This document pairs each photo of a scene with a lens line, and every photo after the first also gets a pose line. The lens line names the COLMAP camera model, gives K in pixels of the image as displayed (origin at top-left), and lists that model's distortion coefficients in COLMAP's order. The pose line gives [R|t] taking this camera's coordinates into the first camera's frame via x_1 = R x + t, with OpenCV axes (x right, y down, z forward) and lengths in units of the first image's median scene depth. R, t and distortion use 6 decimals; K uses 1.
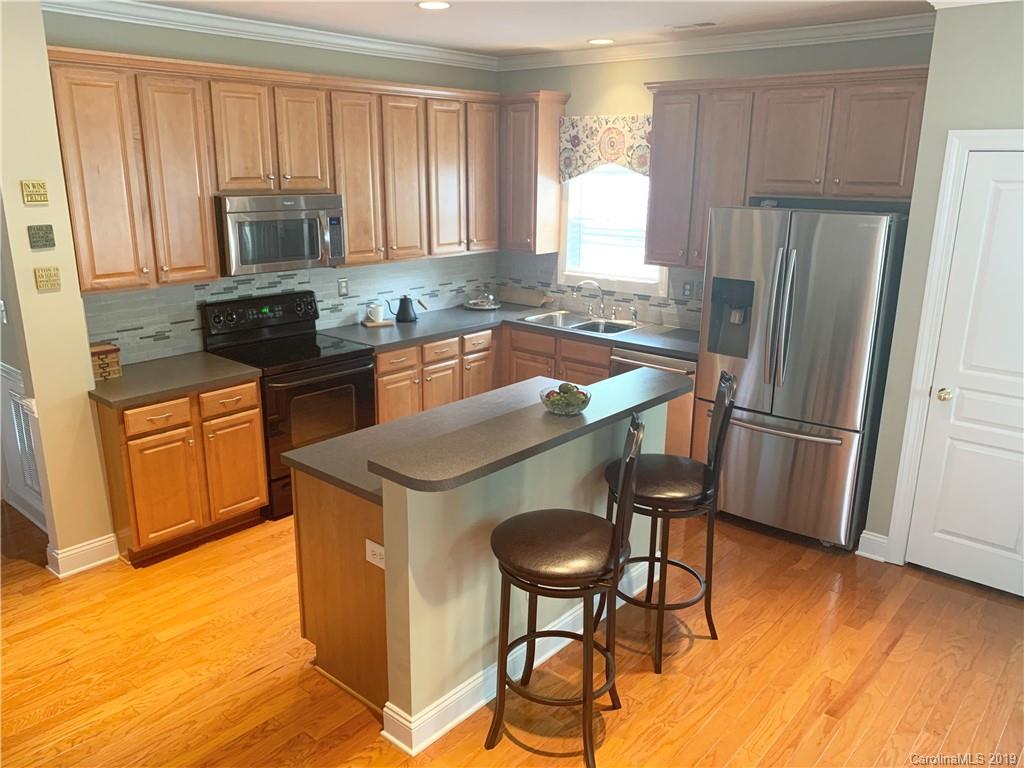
lens RADIAL K [[793.2, 0, 512.0], [0, 793.2, 384.0], [0, 0, 1]] dist [0.079524, -0.086004]
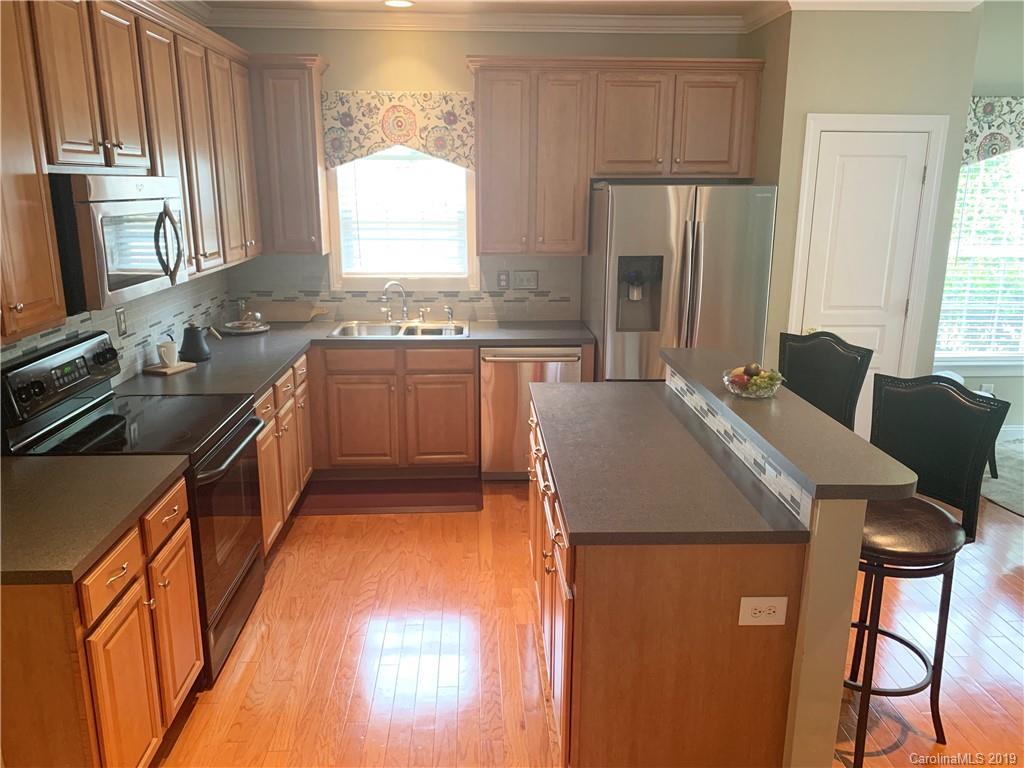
lens RADIAL K [[793.2, 0, 512.0], [0, 793.2, 384.0], [0, 0, 1]] dist [0.079524, -0.086004]
pose [[0.741097, -0.175880, 0.647952, -0.398472], [0.182802, 0.981477, 0.057330, -0.047316], [-0.646033, 0.075960, 0.759521, 0.271390]]
